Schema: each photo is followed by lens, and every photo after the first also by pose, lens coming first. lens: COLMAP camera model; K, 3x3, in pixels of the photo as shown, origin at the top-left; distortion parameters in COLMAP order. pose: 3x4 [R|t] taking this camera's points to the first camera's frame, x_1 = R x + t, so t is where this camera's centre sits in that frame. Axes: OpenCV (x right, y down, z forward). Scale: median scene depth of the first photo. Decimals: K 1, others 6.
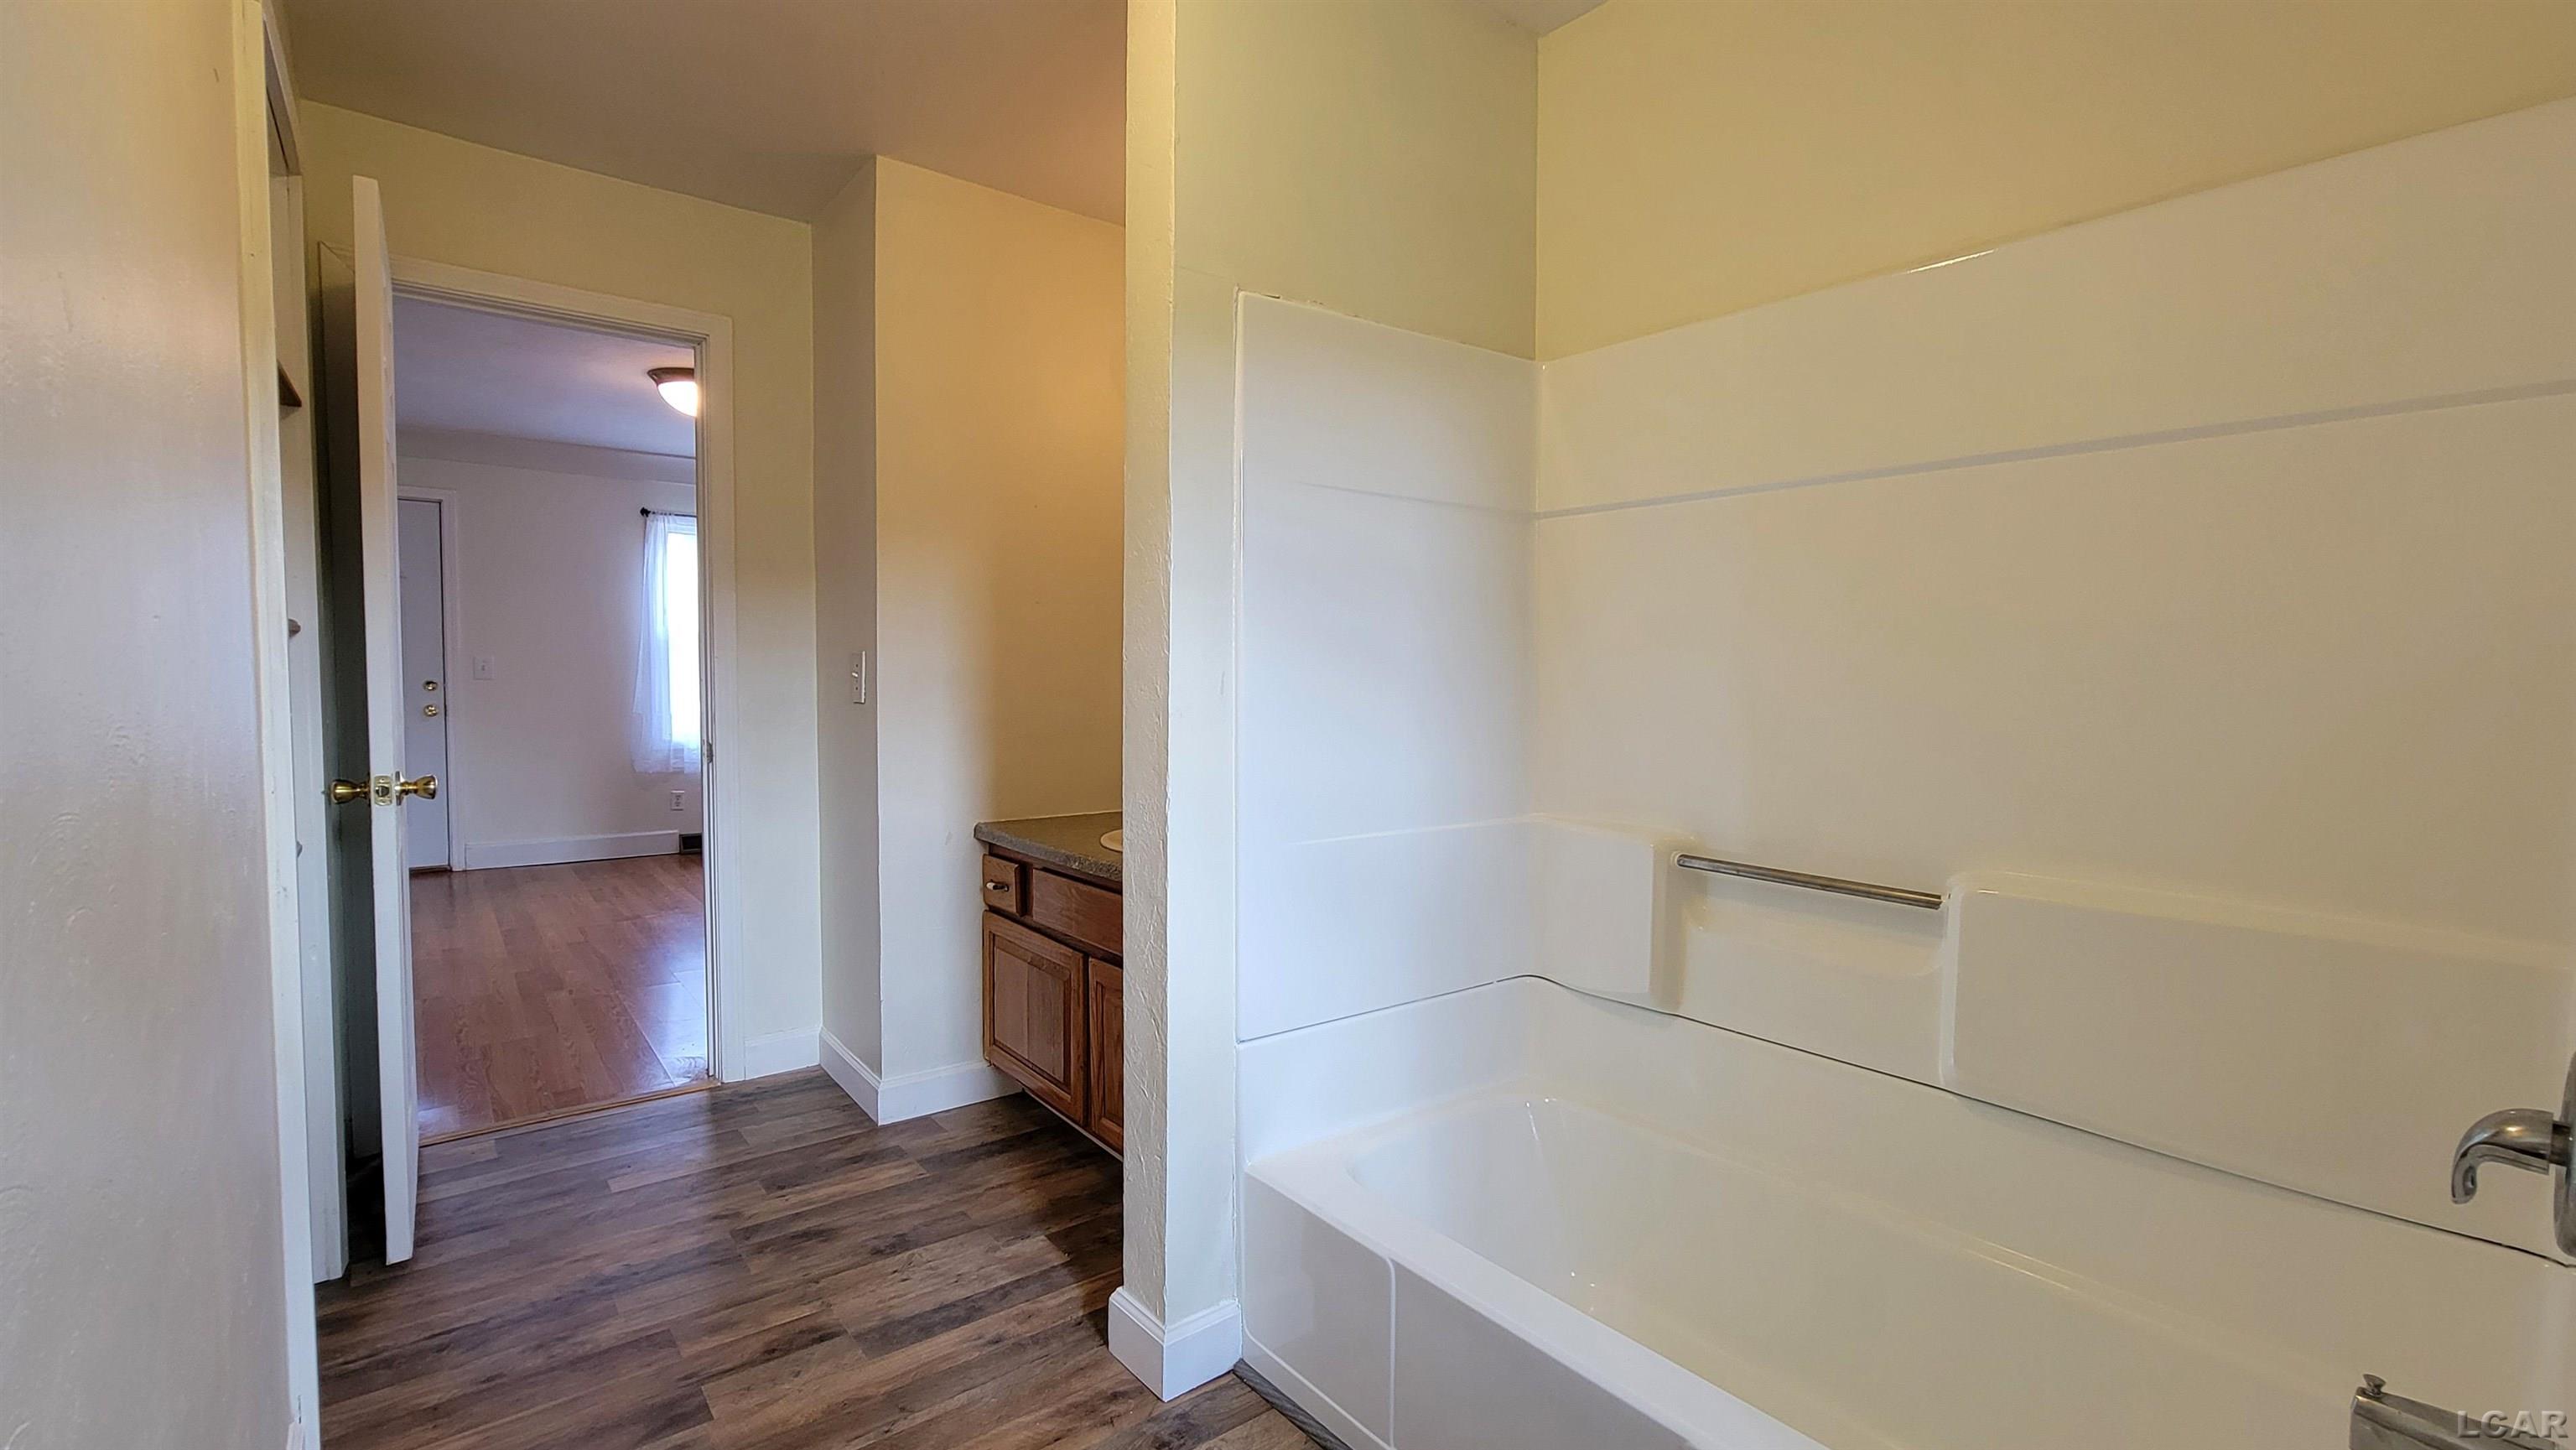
lens RADIAL K [[1065.9, 0, 1288.0], [0, 1065.9, 725.0], [0, 0, 1]] dist [-0.000964, -0.000443]
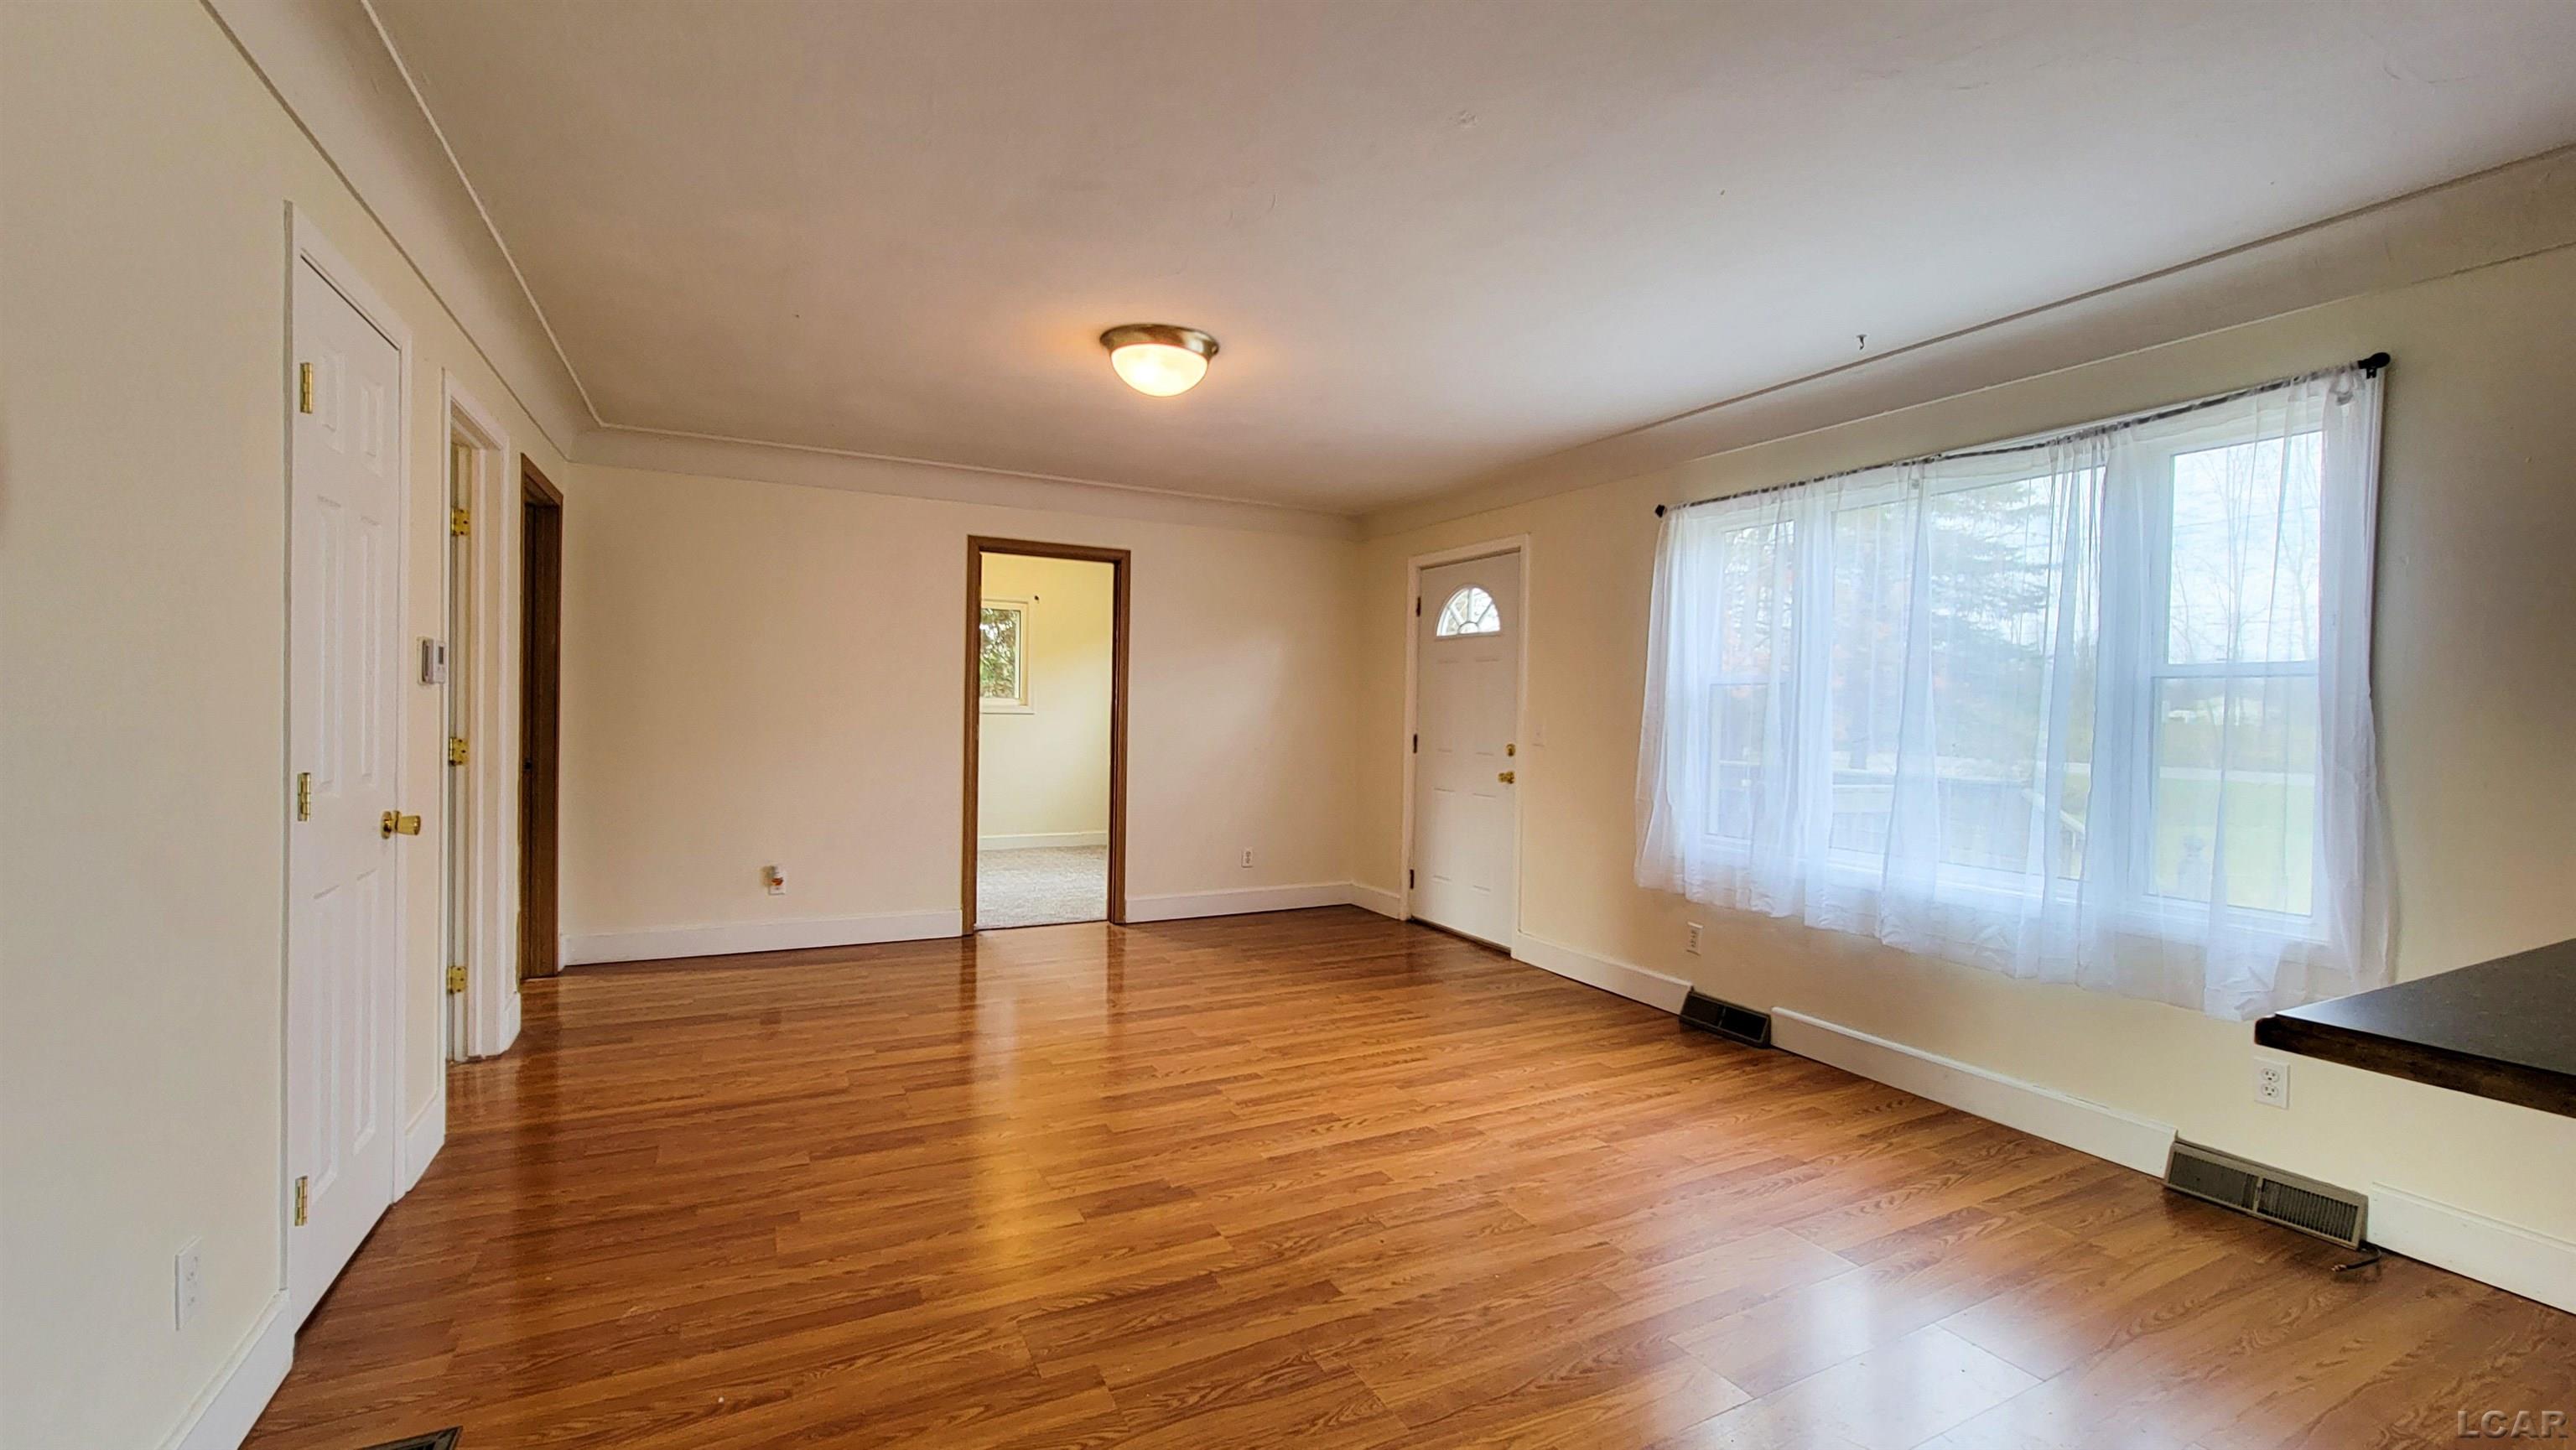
lens RADIAL K [[1065.9, 0, 1288.0], [0, 1065.9, 725.0], [0, 0, 1]] dist [-0.000964, -0.000443]
pose [[-0.177333, 0.005903, -0.984133, 0.120136], [-0.076416, 0.996880, 0.019749, -0.056038], [0.981180, 0.078706, -0.176329, 0.896544]]
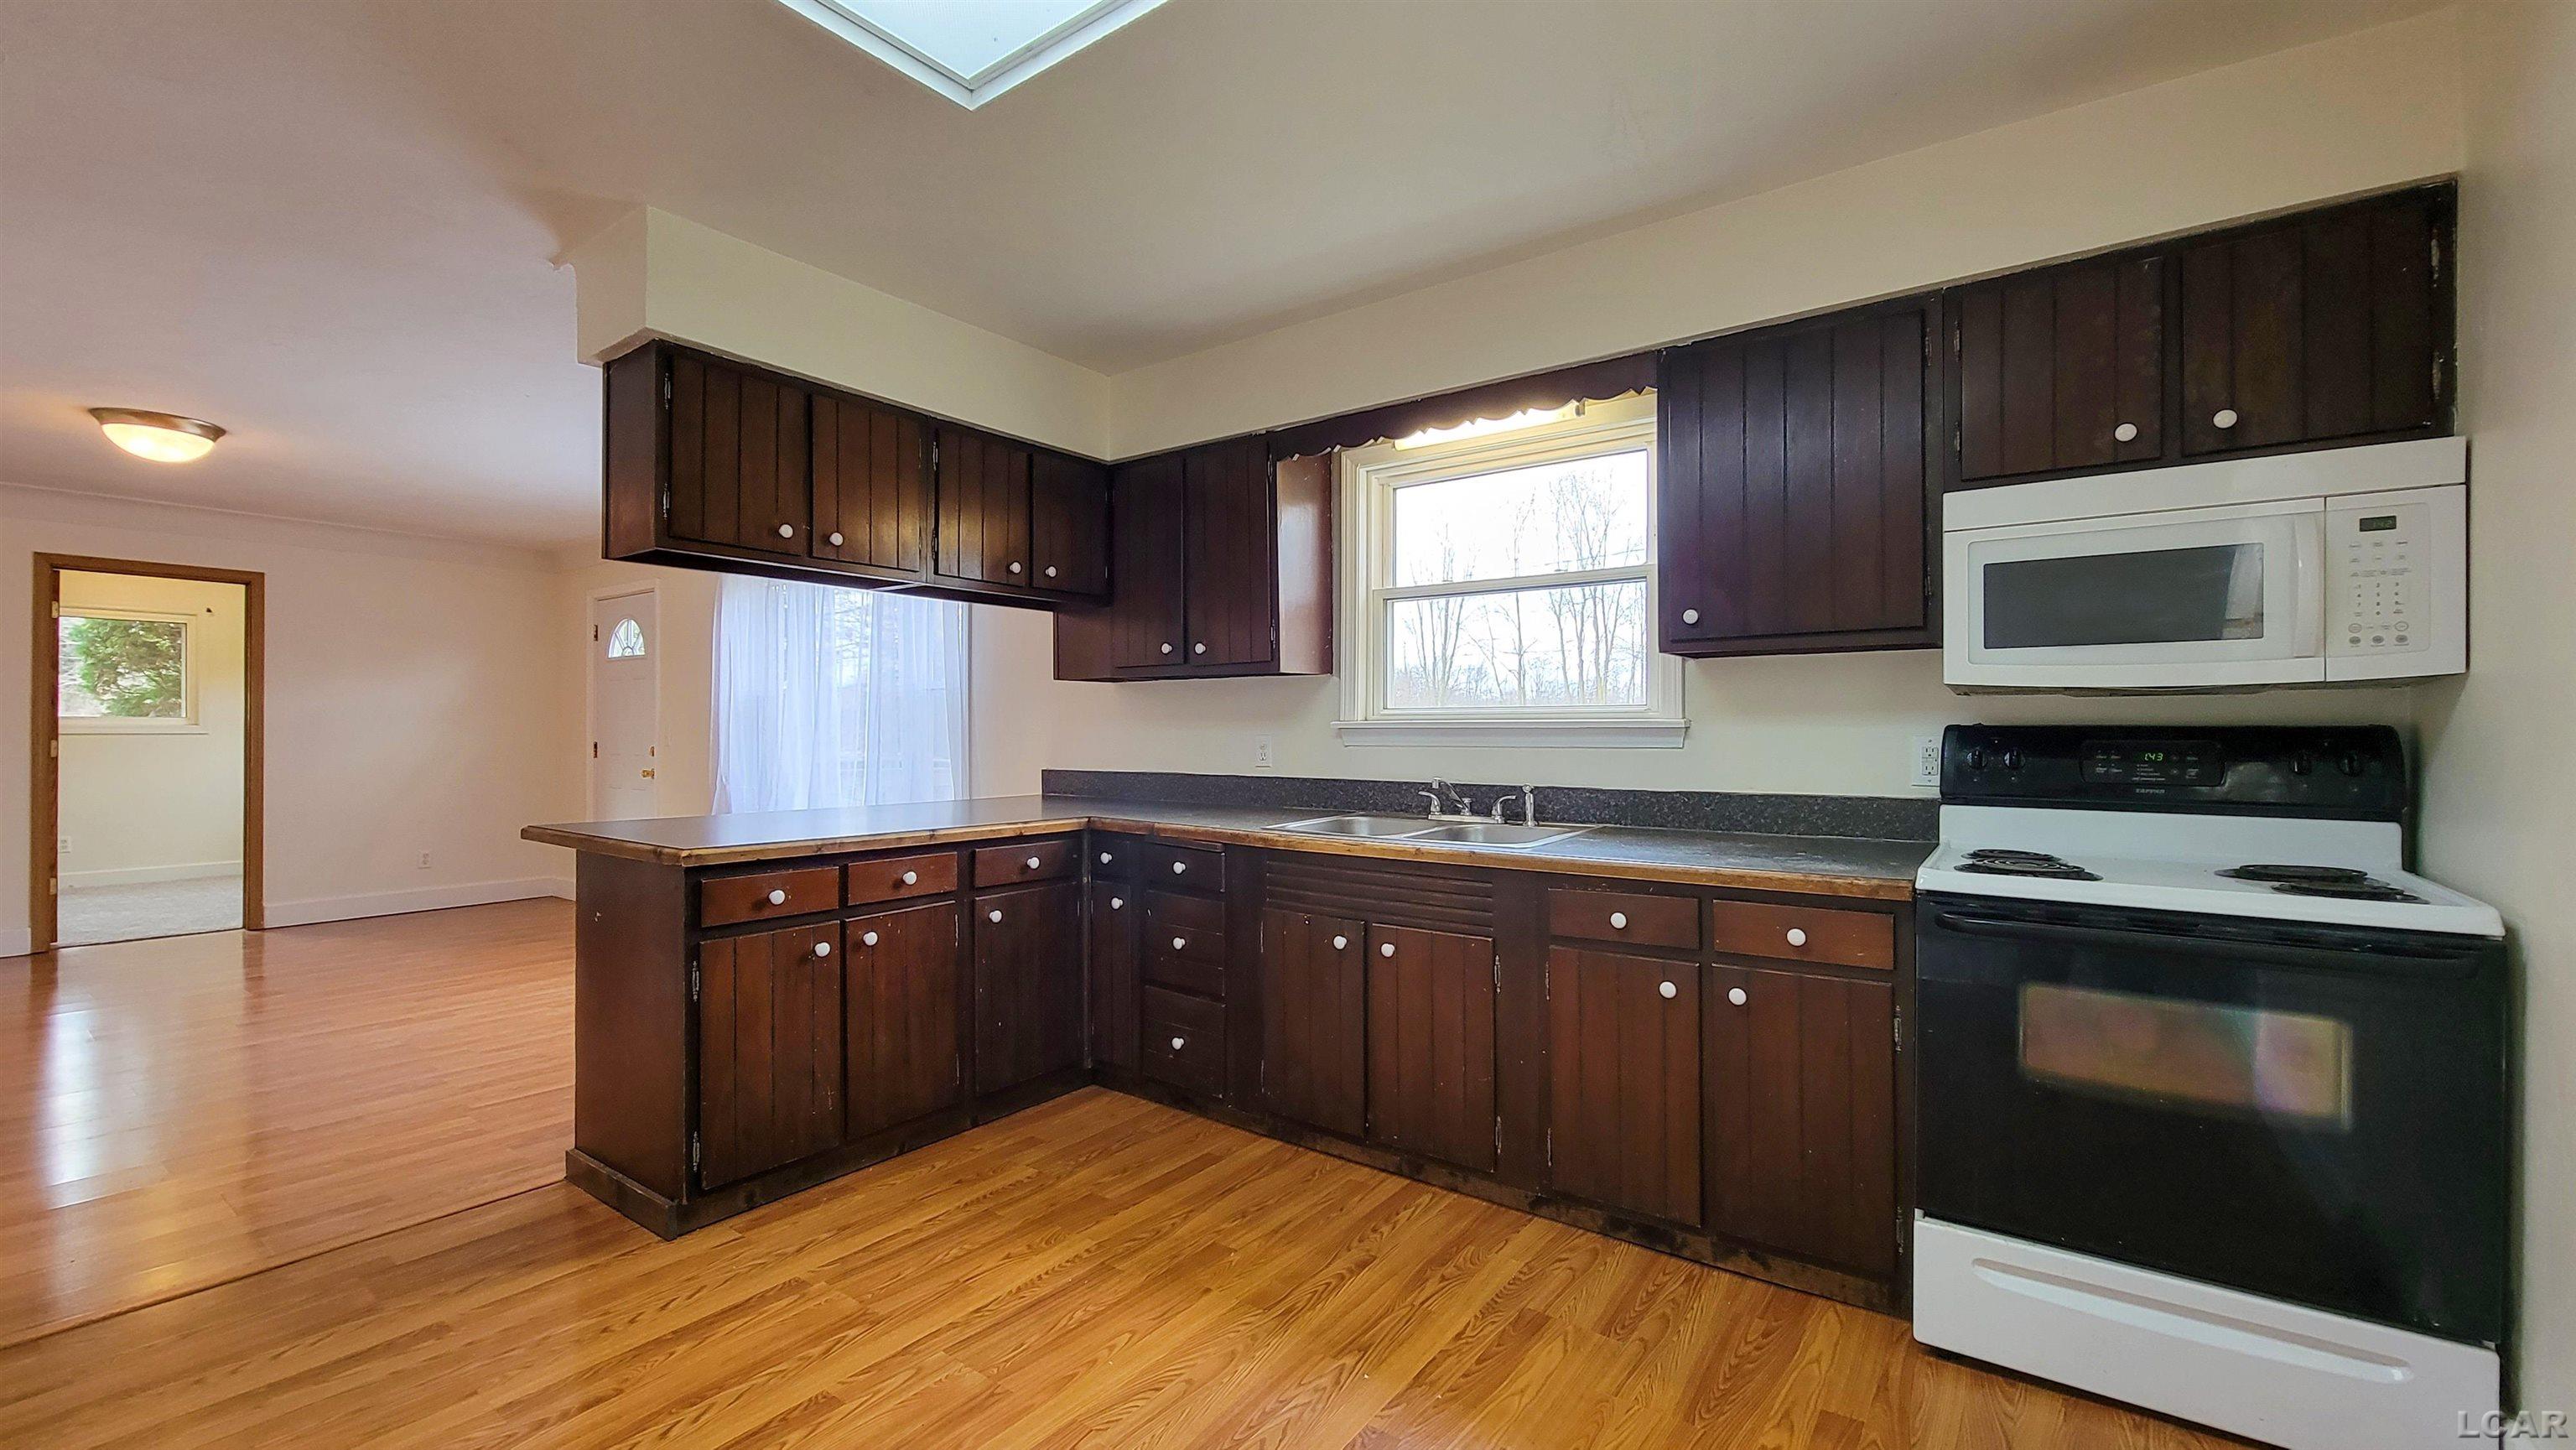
lens RADIAL K [[1065.9, 0, 1288.0], [0, 1065.9, 725.0], [0, 0, 1]] dist [-0.000964, -0.000443]
pose [[0.282928, -0.011498, -0.959072, 0.447333], [-0.054488, 0.998121, -0.028040, -0.063778], [0.957592, 0.060191, 0.281769, 1.234466]]
